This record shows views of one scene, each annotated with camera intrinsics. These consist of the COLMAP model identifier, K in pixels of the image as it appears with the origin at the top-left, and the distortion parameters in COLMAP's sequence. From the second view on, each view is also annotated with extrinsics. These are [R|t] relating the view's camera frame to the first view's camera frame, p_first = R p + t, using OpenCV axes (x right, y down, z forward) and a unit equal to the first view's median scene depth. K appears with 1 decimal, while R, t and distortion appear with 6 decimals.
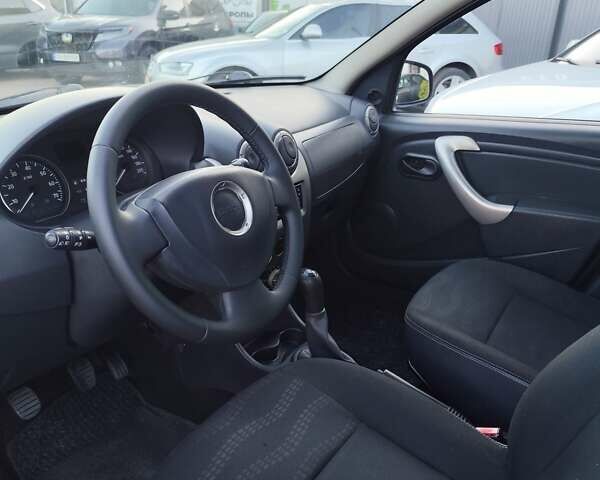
lens RADIAL K [[544.1, 0, 292.3], [0, 544.1, 253.6], [0, 0, 1]] dist [0.051649, -0.084295]
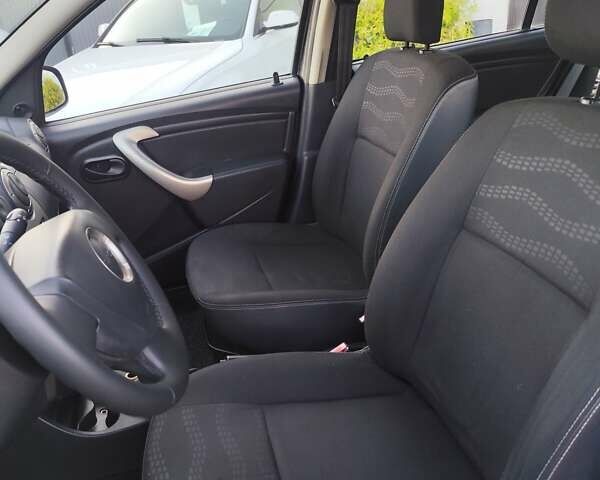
lens RADIAL K [[544.1, 0, 292.3], [0, 544.1, 253.6], [0, 0, 1]] dist [0.051649, -0.084295]
pose [[0.671569, -0.399744, 0.623858, -0.223436], [0.390964, 0.906406, 0.159925, -0.055173], [-0.629398, 0.136505, 0.765000, 0.090545]]
